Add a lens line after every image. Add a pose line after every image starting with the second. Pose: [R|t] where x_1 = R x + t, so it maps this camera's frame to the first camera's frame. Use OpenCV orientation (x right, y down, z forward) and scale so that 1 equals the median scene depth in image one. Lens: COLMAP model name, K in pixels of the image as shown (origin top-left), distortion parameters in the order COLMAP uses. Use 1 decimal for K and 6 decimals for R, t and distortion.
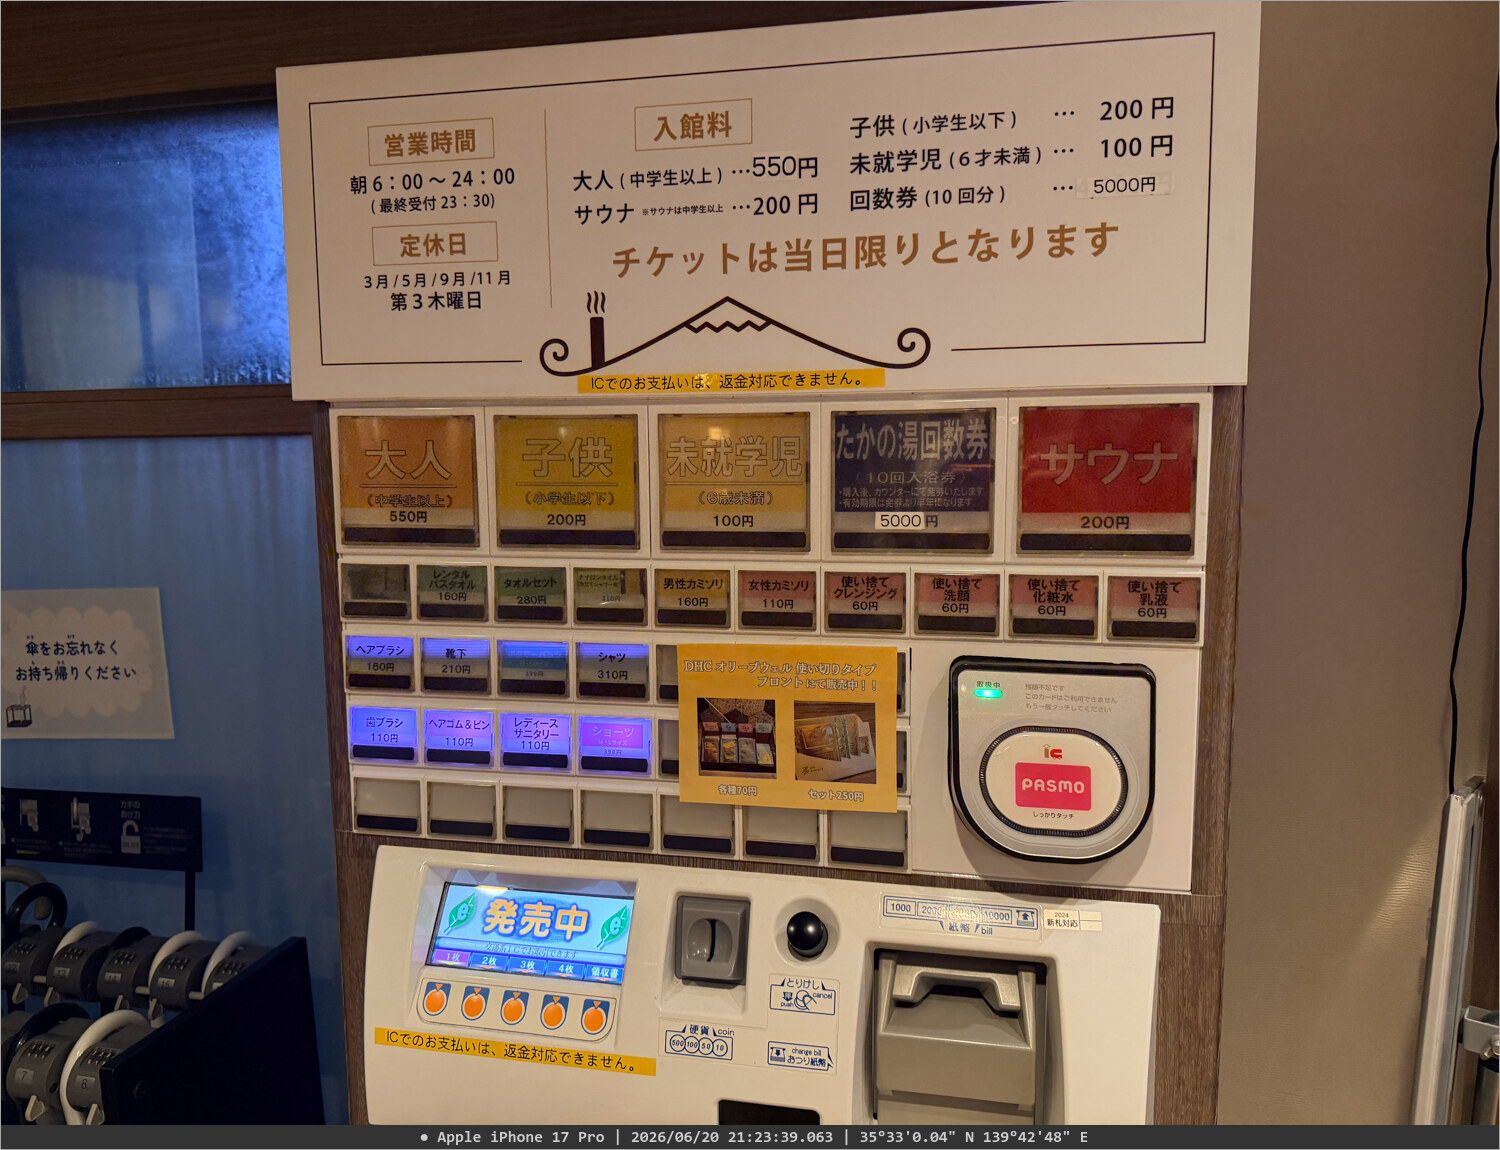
lens RADIAL K [[1082.6, 0, 750.0], [0, 1082.6, 575.0], [0, 0, 1]] dist [0.035496, -0.145364]
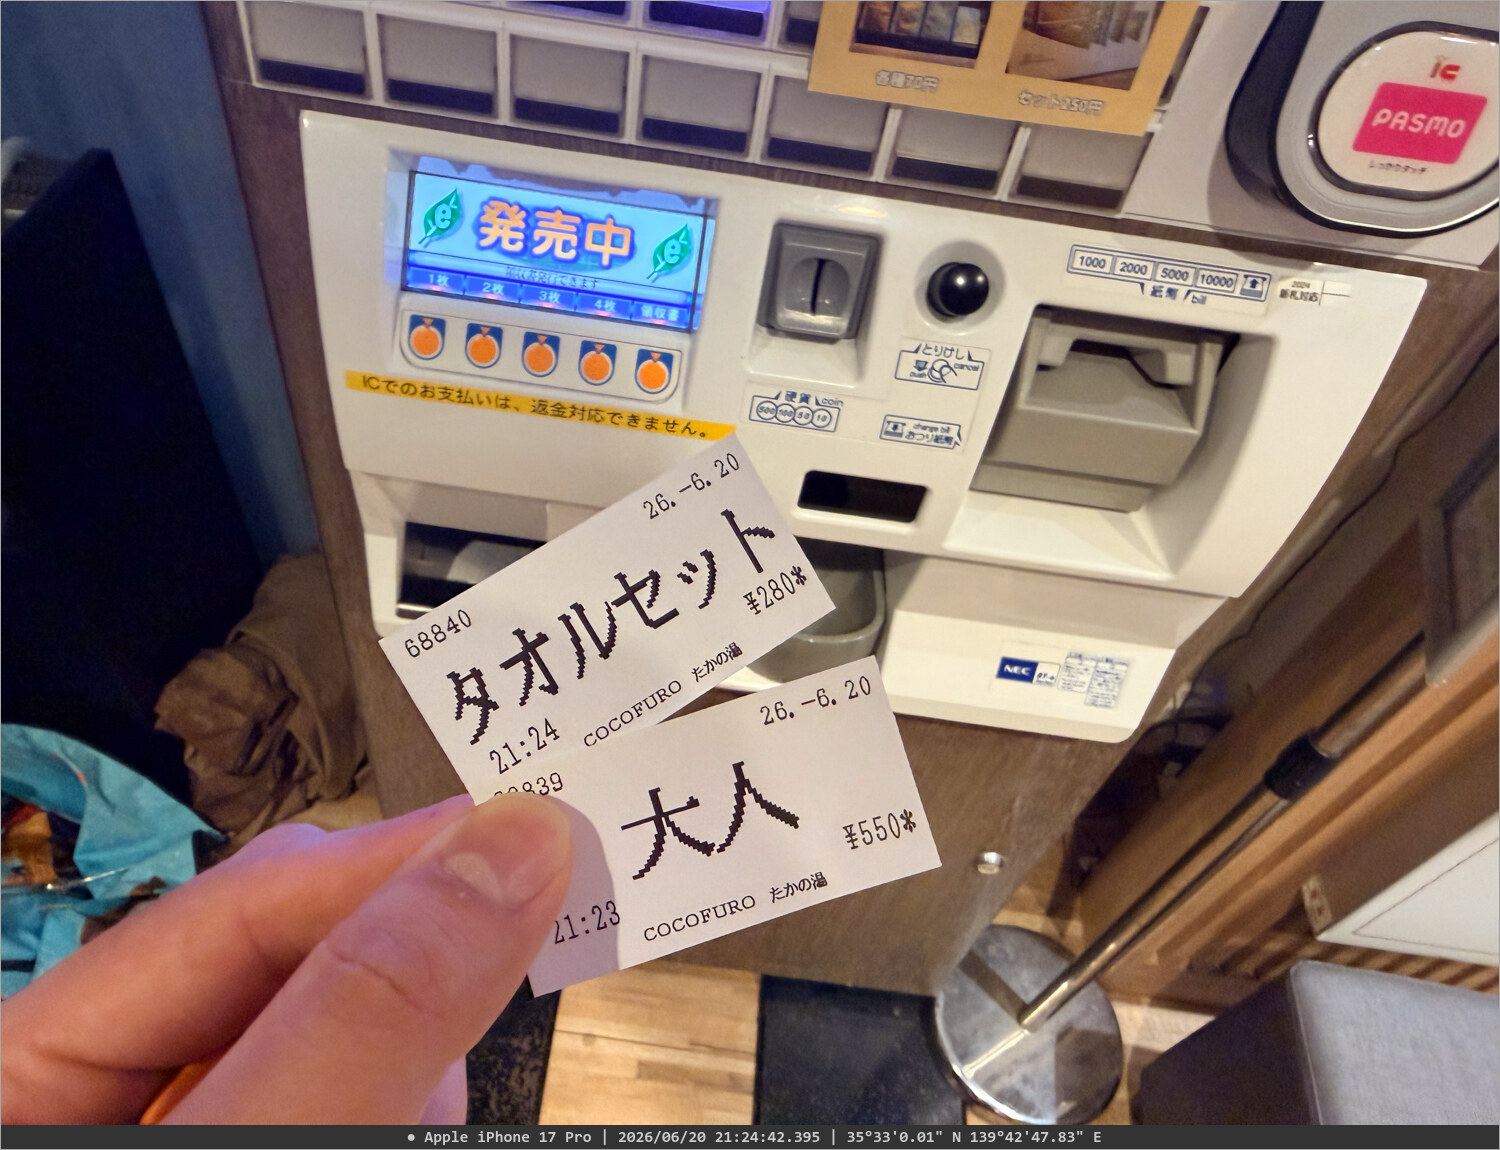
lens RADIAL K [[1110.4, 0, 750.0], [0, 1110.4, 575.0], [0, 0, 1]] dist [0.015445, 0.001903]
pose [[0.986331, -0.009107, 0.164524, -0.210632], [-0.100419, 0.758407, 0.643999, 0.003237], [-0.130641, -0.651718, 0.747126, 0.315852]]
